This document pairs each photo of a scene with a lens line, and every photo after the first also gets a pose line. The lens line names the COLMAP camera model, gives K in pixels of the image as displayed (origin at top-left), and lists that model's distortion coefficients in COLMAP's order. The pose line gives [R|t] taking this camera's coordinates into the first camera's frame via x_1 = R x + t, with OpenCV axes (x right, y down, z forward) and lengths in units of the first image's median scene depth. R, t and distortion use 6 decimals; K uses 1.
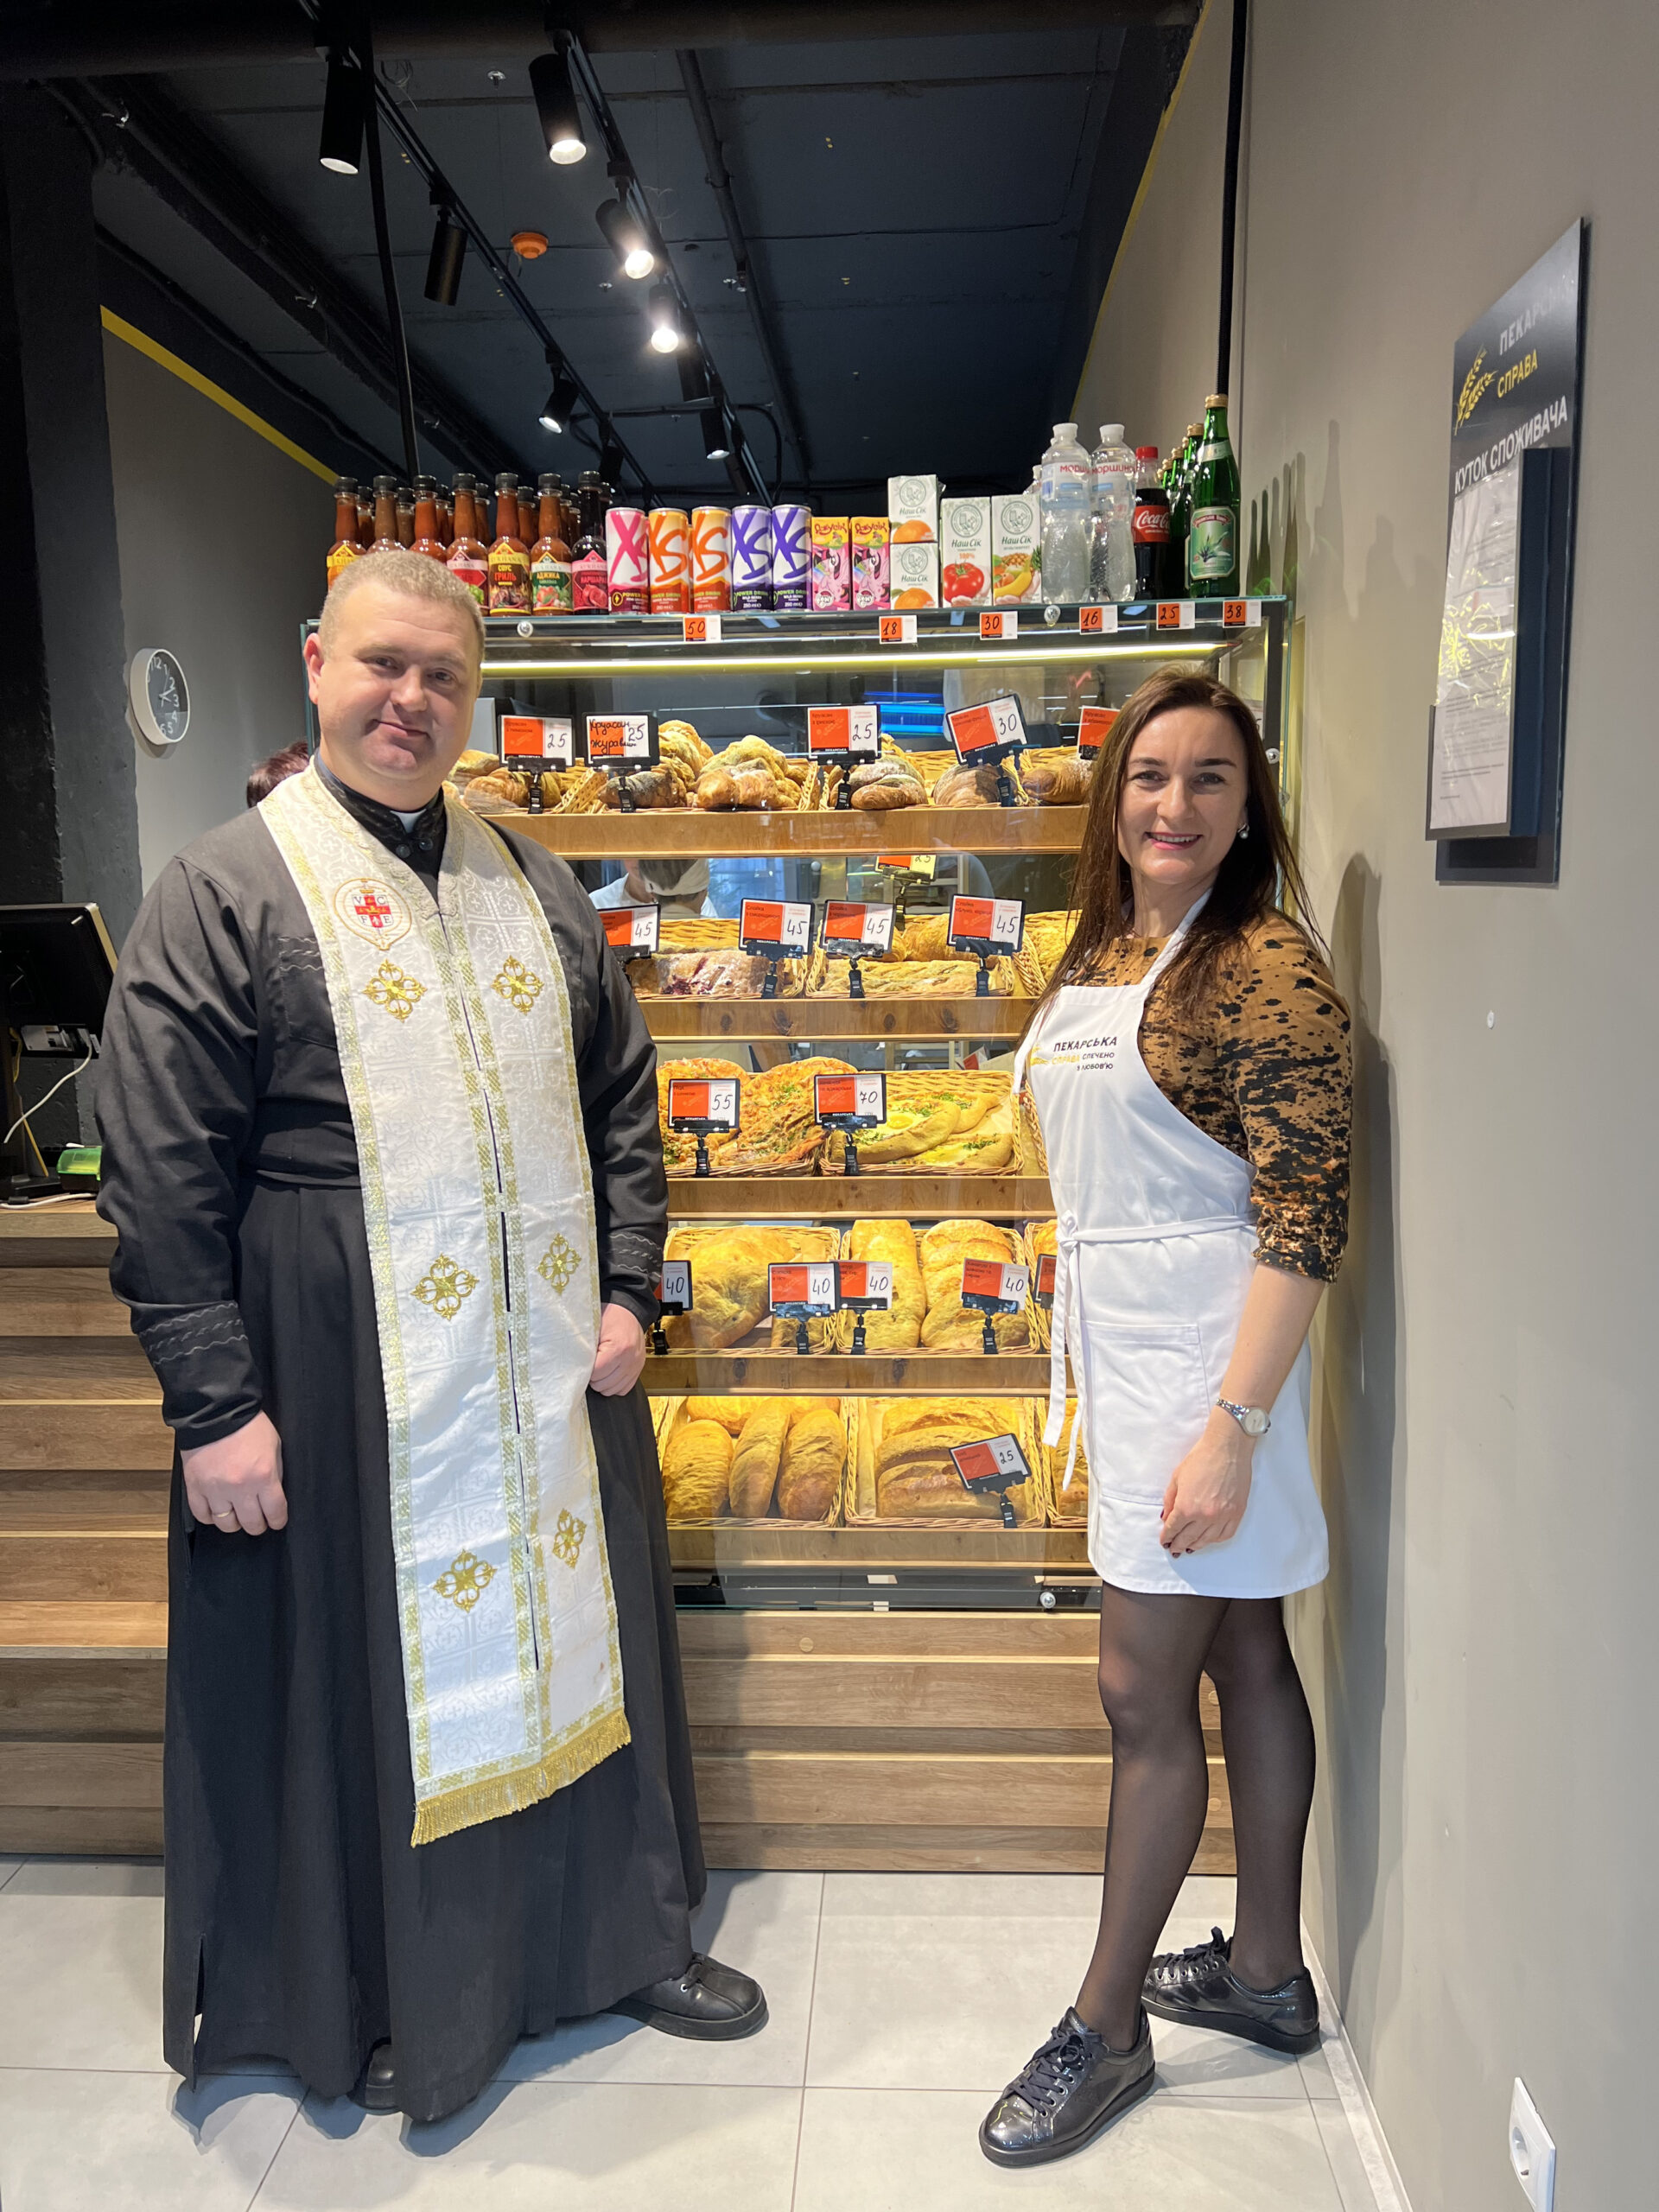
lens RADIAL K [[1667.4, 0, 819.6], [0, 1667.4, 1100.9], [0, 0, 1]] dist [0.079368, -0.136011]
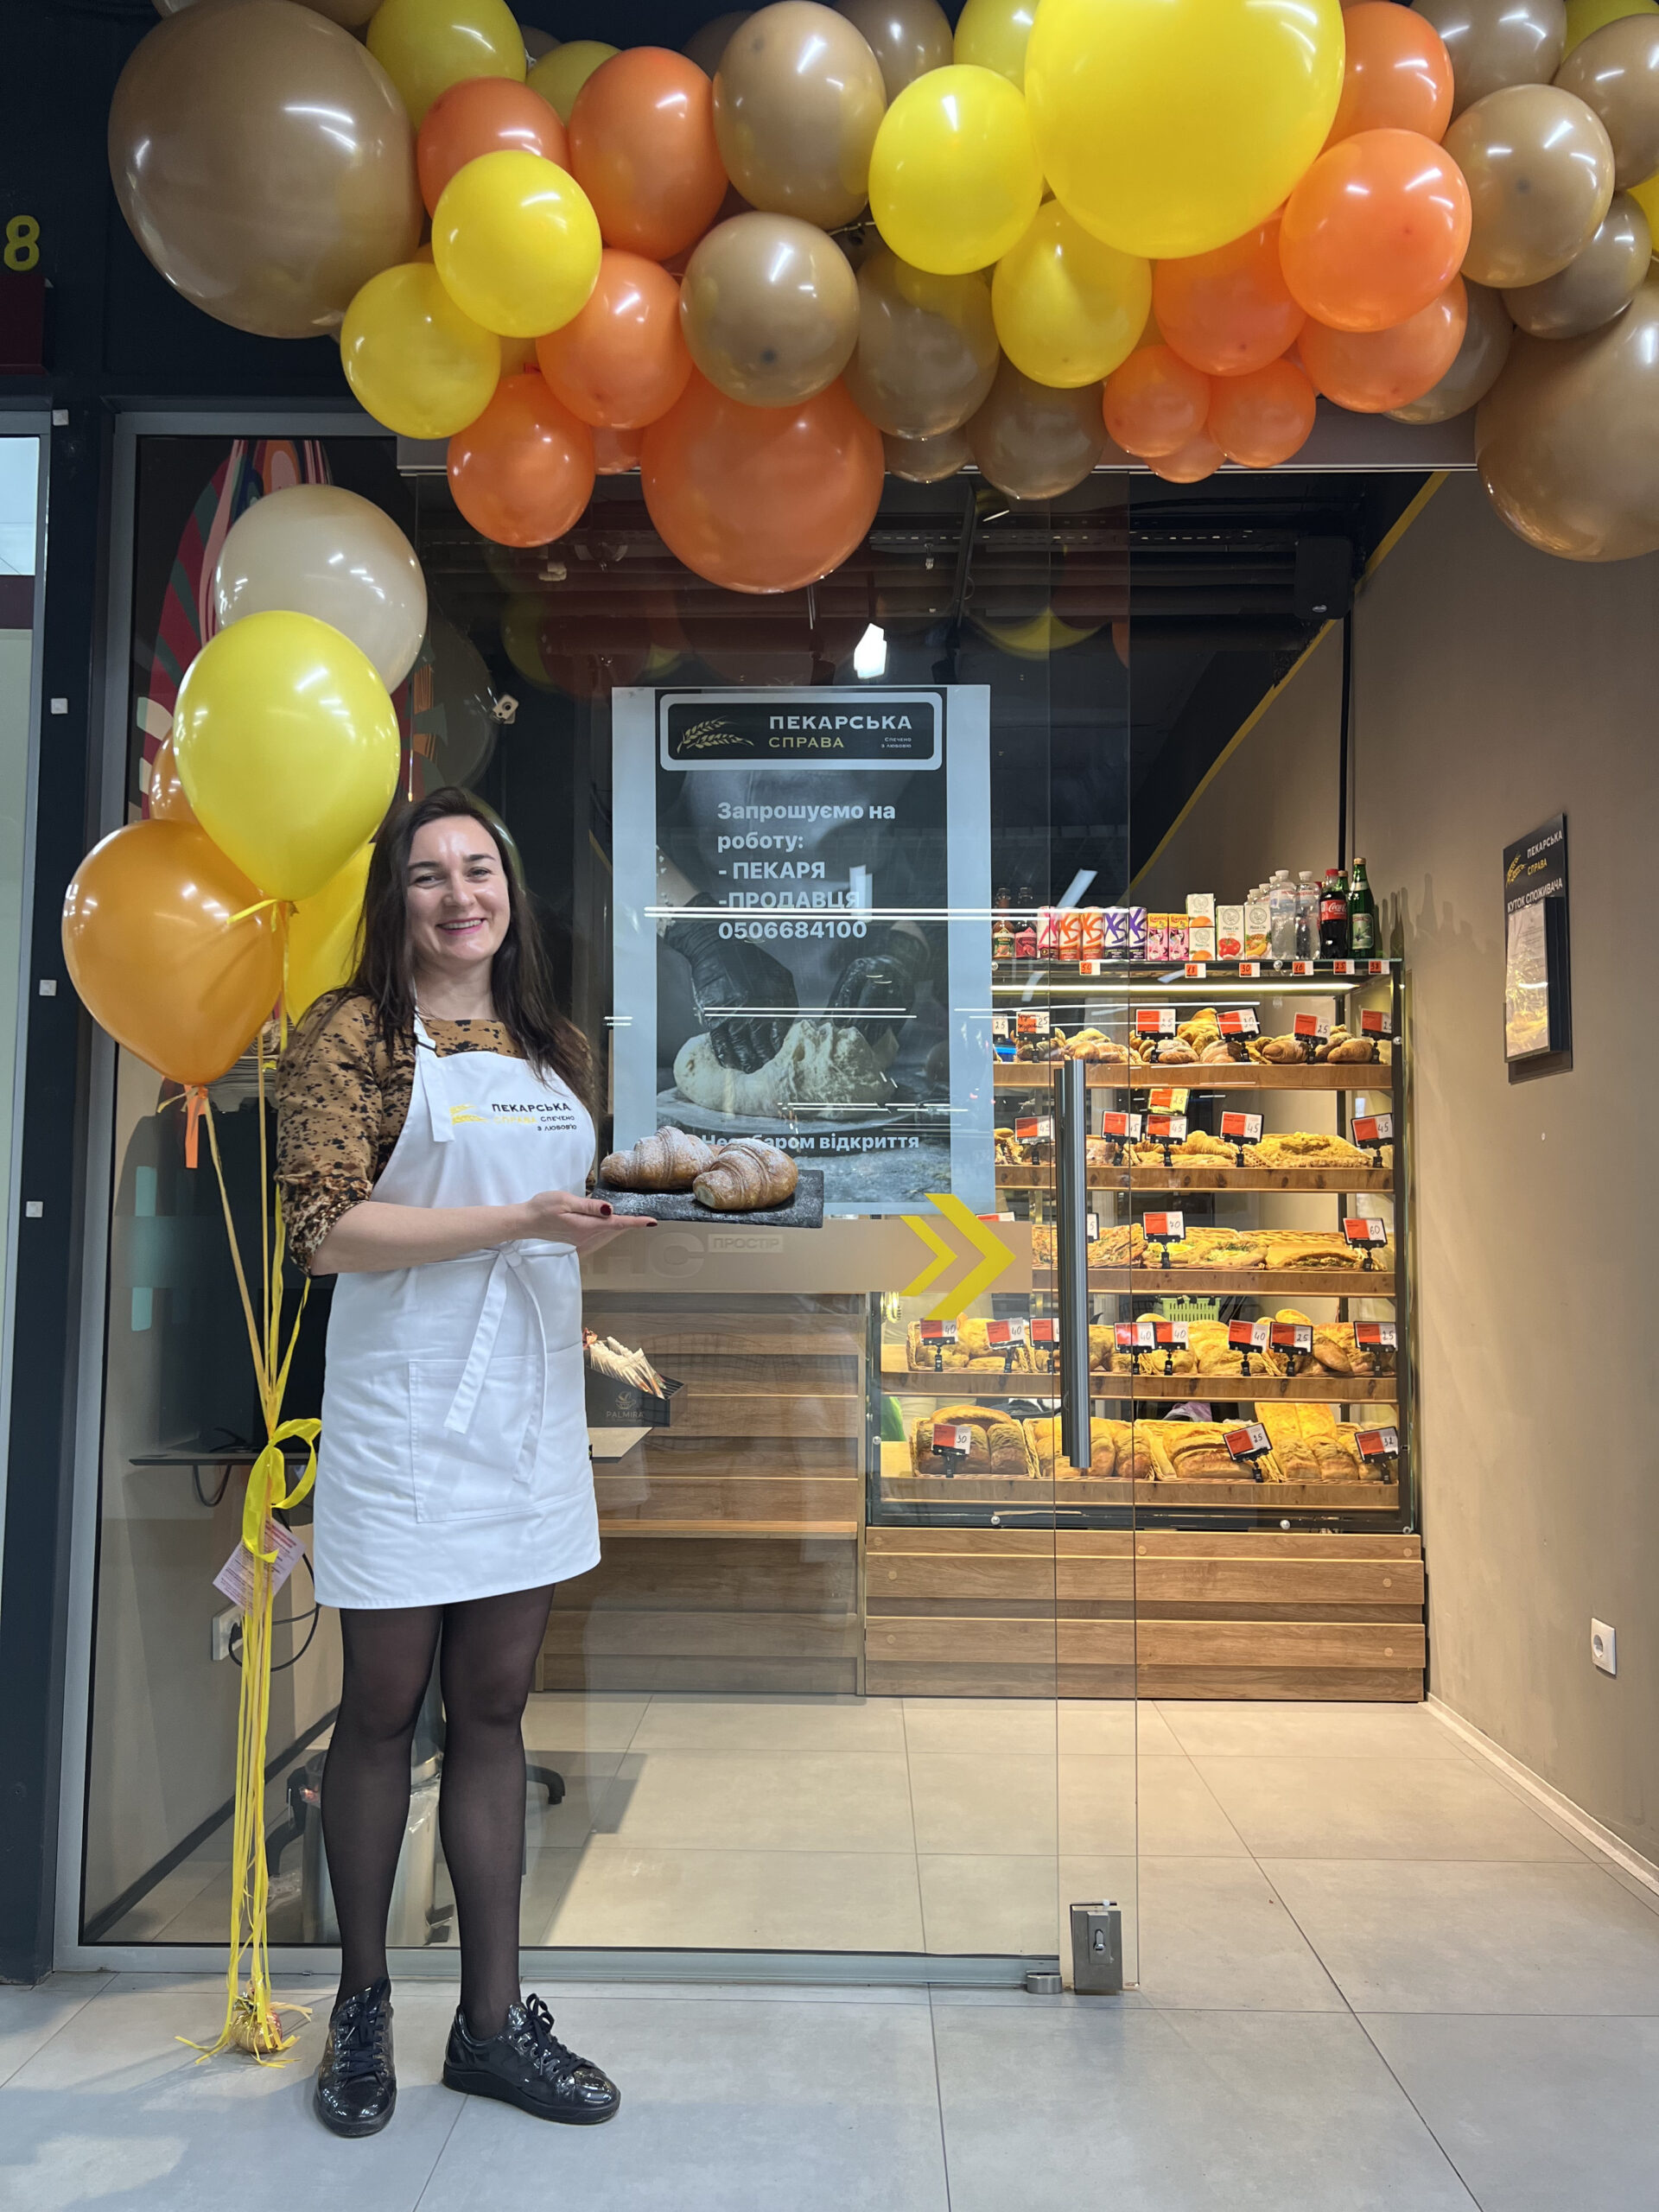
lens RADIAL K [[1693.7, 0, 766.4], [0, 1693.7, 1110.3], [0, 0, 1]] dist [0.069445, -0.149682]
pose [[0.999707, 0.023023, 0.007518, -0.438810], [-0.020917, 0.977226, -0.211166, 0.281725], [-0.012209, 0.210947, 0.977421, -0.816530]]
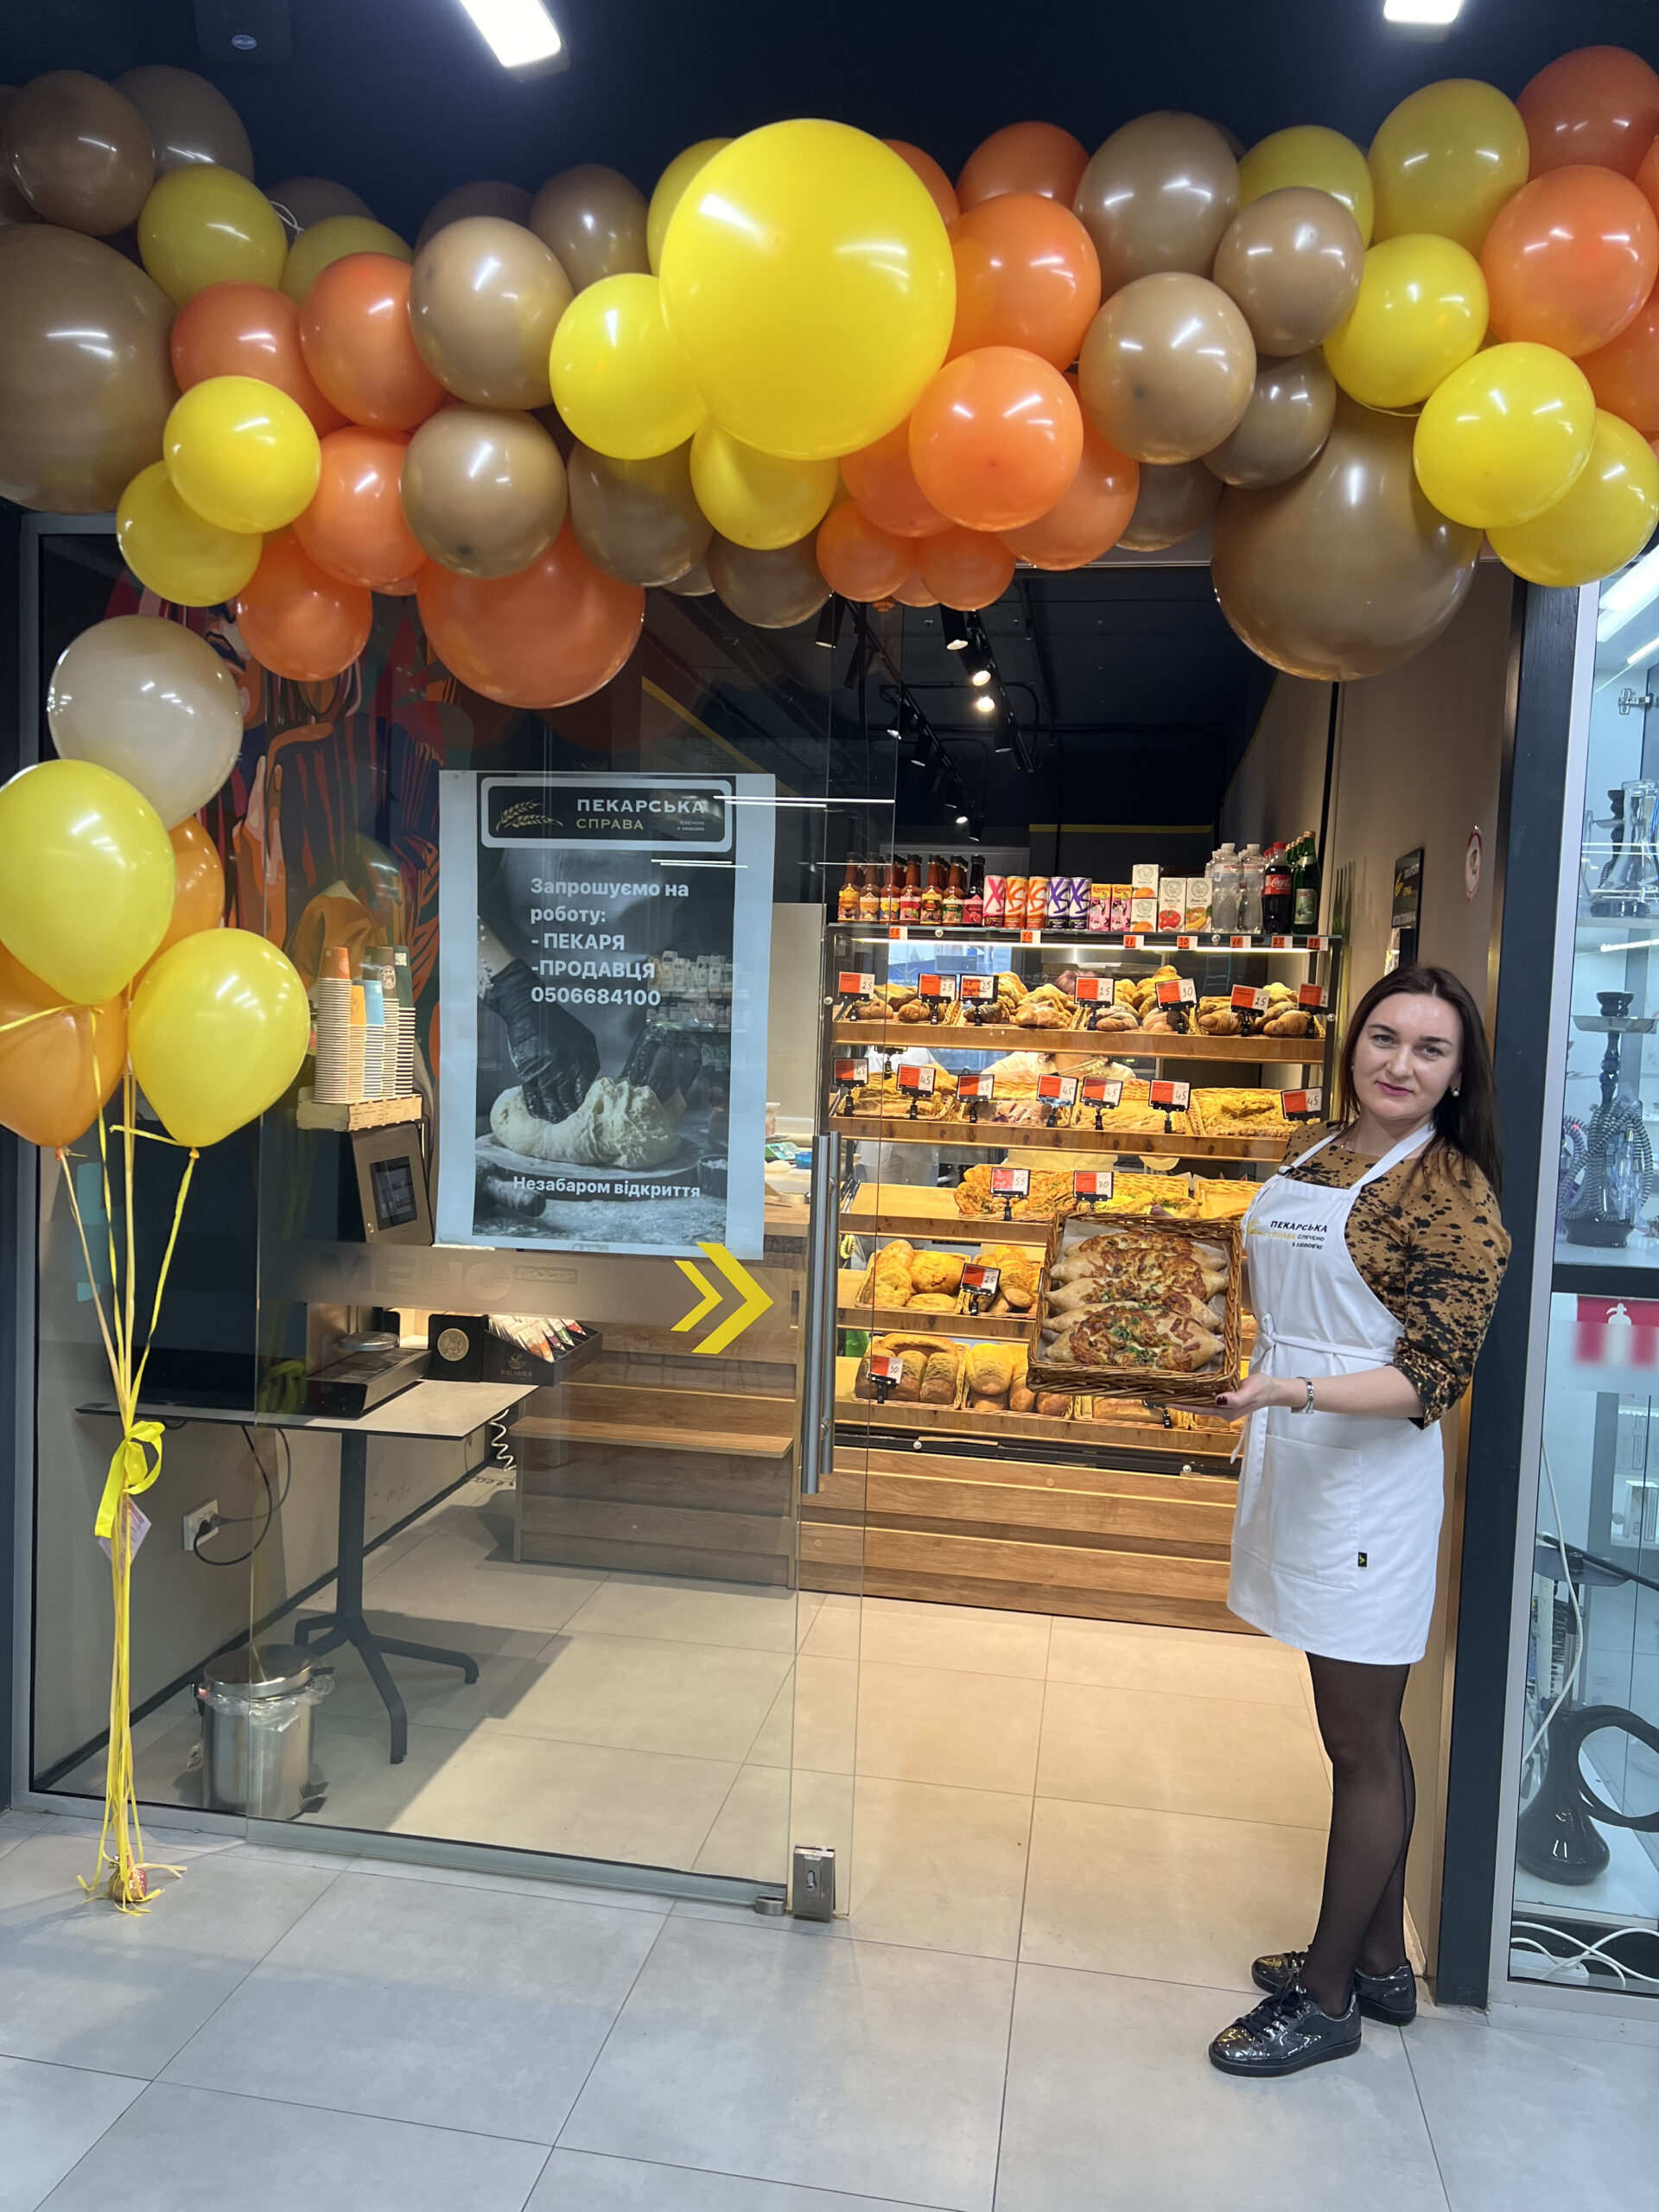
lens RADIAL K [[1694.1, 0, 768.1], [0, 1694.1, 1110.7], [0, 0, 1]] dist [0.085341, -0.233780]
pose [[0.988876, 0.060382, -0.135935, -0.090275], [-0.069675, 0.995471, -0.064677, 0.067778], [0.131414, 0.073429, 0.988604, -0.965939]]
